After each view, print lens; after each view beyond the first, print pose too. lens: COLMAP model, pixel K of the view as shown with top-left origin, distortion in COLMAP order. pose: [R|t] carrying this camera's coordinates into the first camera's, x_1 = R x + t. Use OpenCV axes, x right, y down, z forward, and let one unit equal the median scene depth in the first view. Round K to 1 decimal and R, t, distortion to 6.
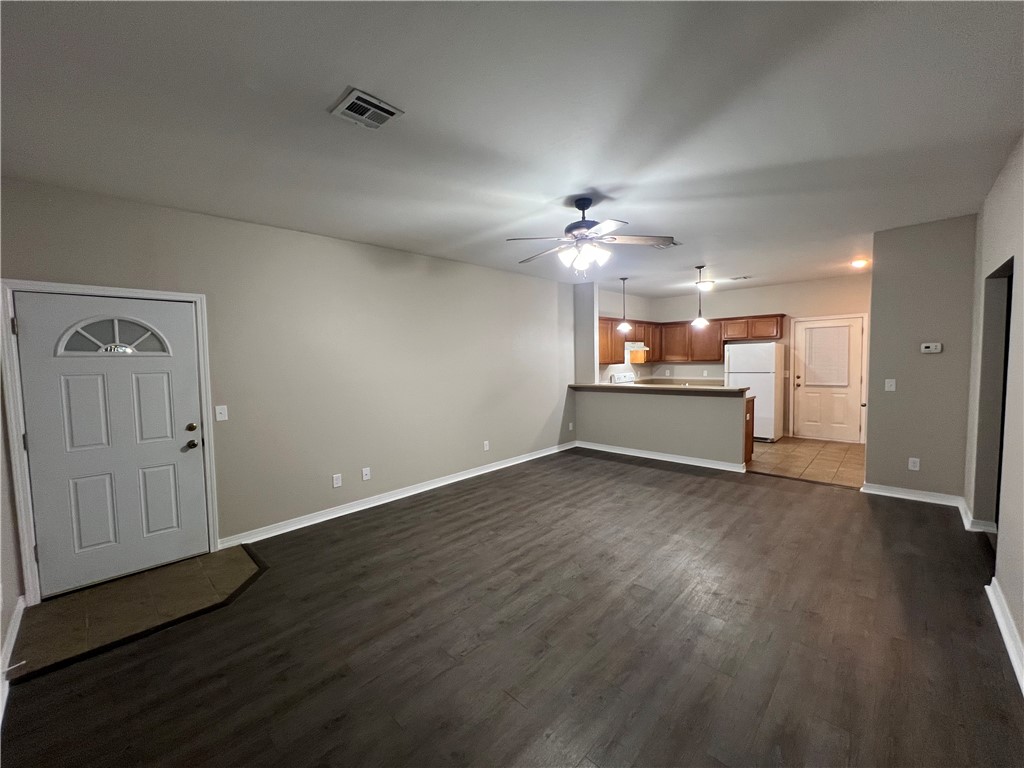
lens RADIAL K [[407.3, 0, 509.5], [0, 407.3, 384.5], [0, 0, 1]] dist [0.003322, 0.000238]
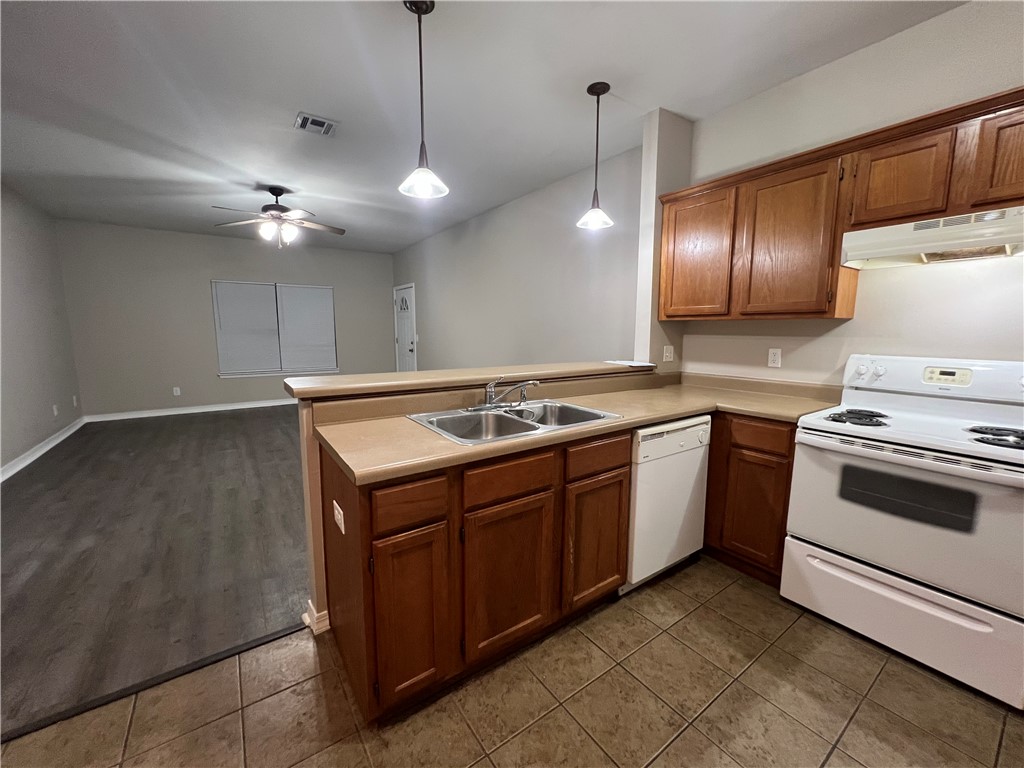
lens RADIAL K [[410.7, 0, 511.6], [0, 410.7, 383.1], [0, 0, 1]] dist [-0.002862, 0.001020]
pose [[-0.188442, 0.153359, -0.970037, 0.847578], [-0.062758, 0.983833, 0.167731, -0.057138], [0.980077, 0.092485, -0.175771, 1.206366]]
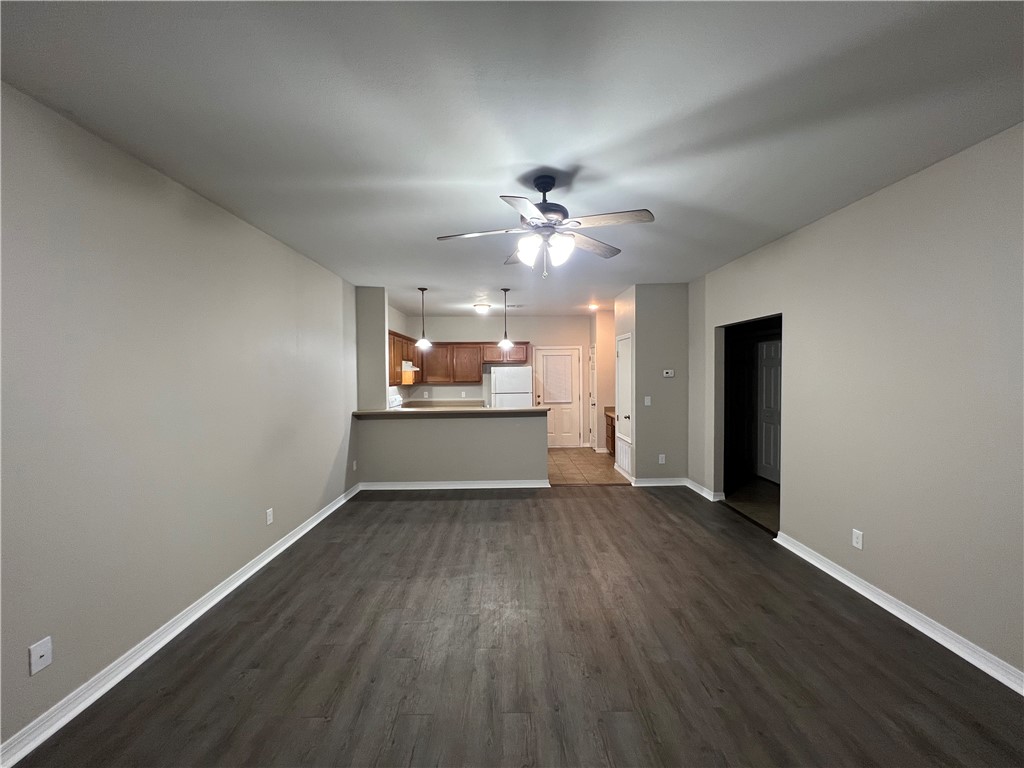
lens RADIAL K [[410.7, 0, 511.2], [0, 410.7, 383.7], [0, 0, 1]] dist [-0.002862, 0.001020]
pose [[0.707930, 0.001479, 0.706281, -0.251034], [0.037423, 0.998515, -0.039601, -0.014609], [-0.705291, 0.054466, 0.706823, 0.295207]]
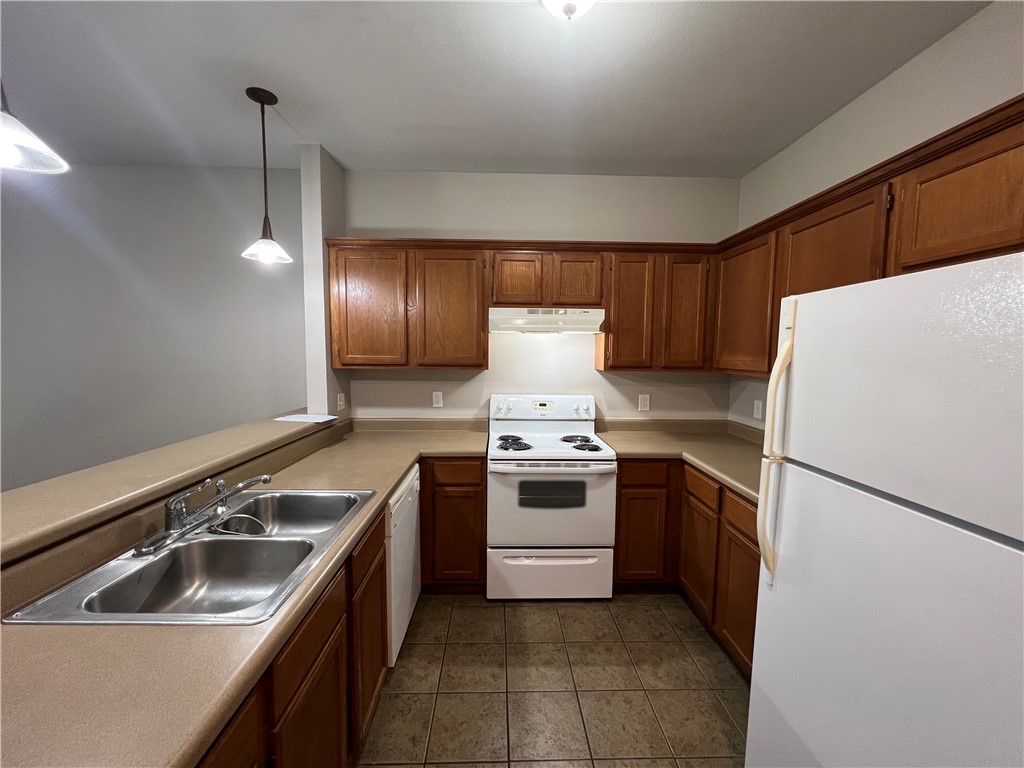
lens RADIAL K [[410.7, 0, 507.1], [0, 410.7, 382.2], [0, 0, 1]] dist [-0.002862, 0.001020]
pose [[0.713360, 0.087657, -0.695295, 0.778205], [-0.074327, 0.996014, 0.049310, -0.084347], [0.696846, 0.016503, 0.717031, 1.078822]]
